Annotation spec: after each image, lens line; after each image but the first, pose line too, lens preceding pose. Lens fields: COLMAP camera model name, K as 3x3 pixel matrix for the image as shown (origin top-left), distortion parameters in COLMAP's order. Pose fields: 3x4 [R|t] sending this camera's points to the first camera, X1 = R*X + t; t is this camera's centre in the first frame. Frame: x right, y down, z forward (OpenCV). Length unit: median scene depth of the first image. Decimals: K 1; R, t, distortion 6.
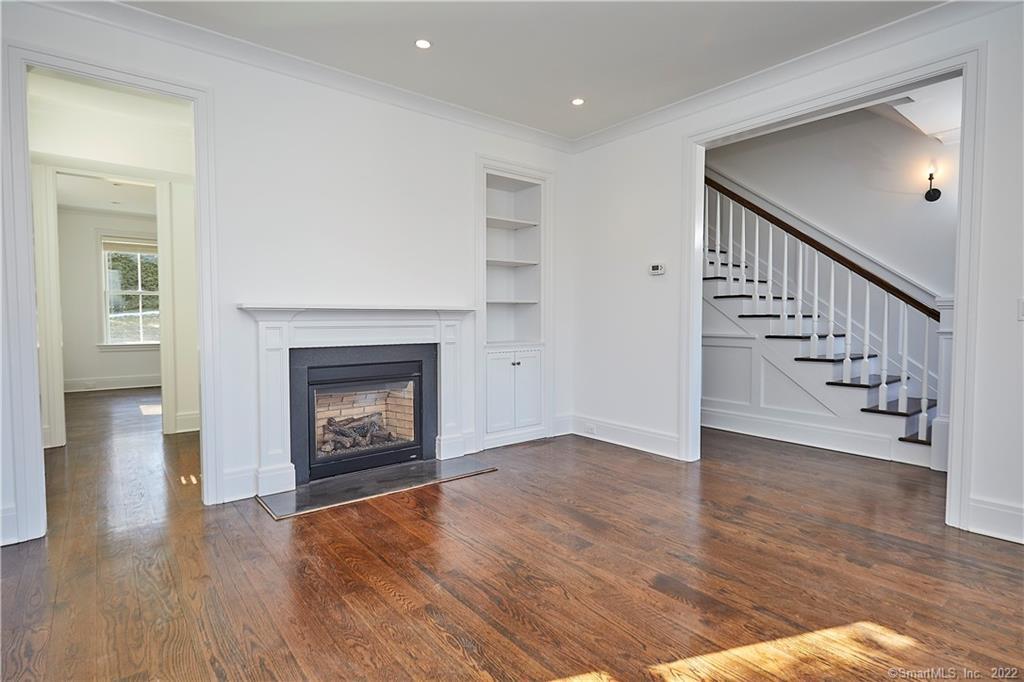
lens RADIAL K [[513.2, 0, 512.0], [0, 513.2, 341.0], [0, 0, 1]] dist [0.001592, -0.000870]
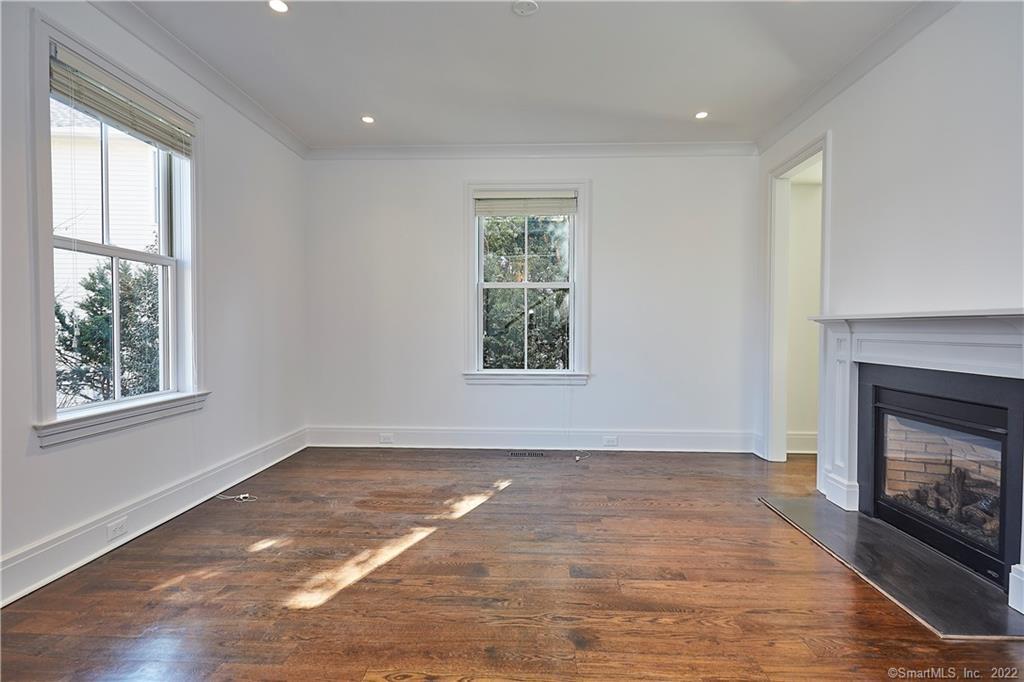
lens RADIAL K [[517.3, 0, 512.0], [0, 517.3, 341.0], [0, 0, 1]] dist [0.002918, 0.000941]
pose [[-0.655935, 0.019019, -0.754578, 0.901624], [-0.036777, 0.997690, 0.057115, -0.070412], [0.753921, 0.065215, -0.653720, 1.469339]]
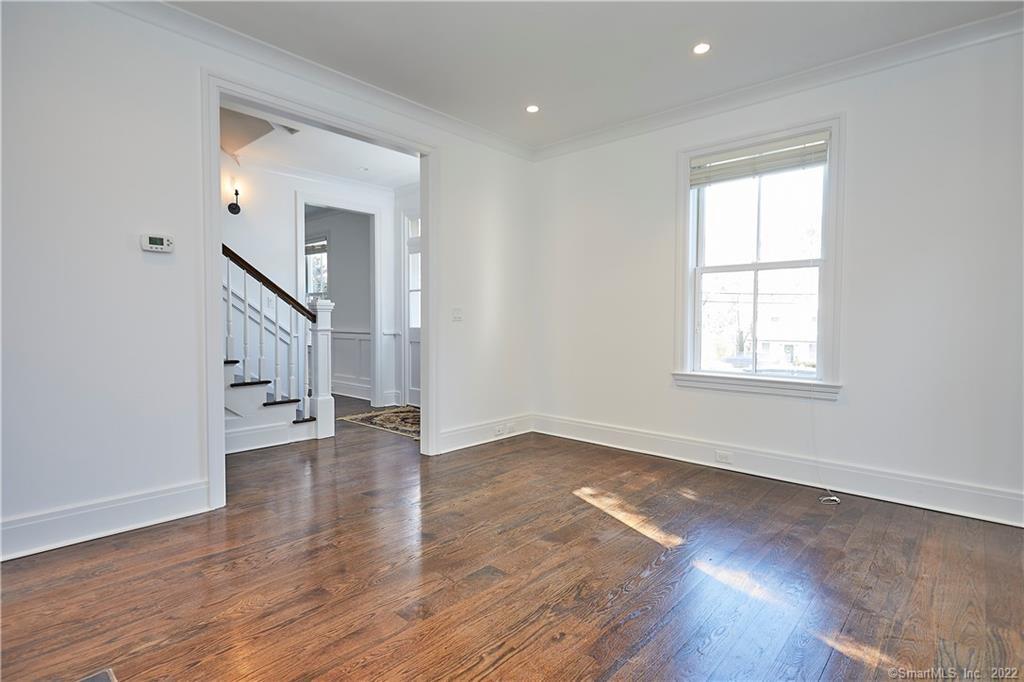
lens RADIAL K [[513.2, 0, 512.0], [0, 513.2, 341.0], [0, 0, 1]] dist [0.001592, -0.000870]
pose [[-0.162145, -0.041342, 0.985901, -0.725771], [0.036927, 0.998168, 0.047930, -0.047736], [-0.986076, 0.044178, -0.160321, 1.071733]]
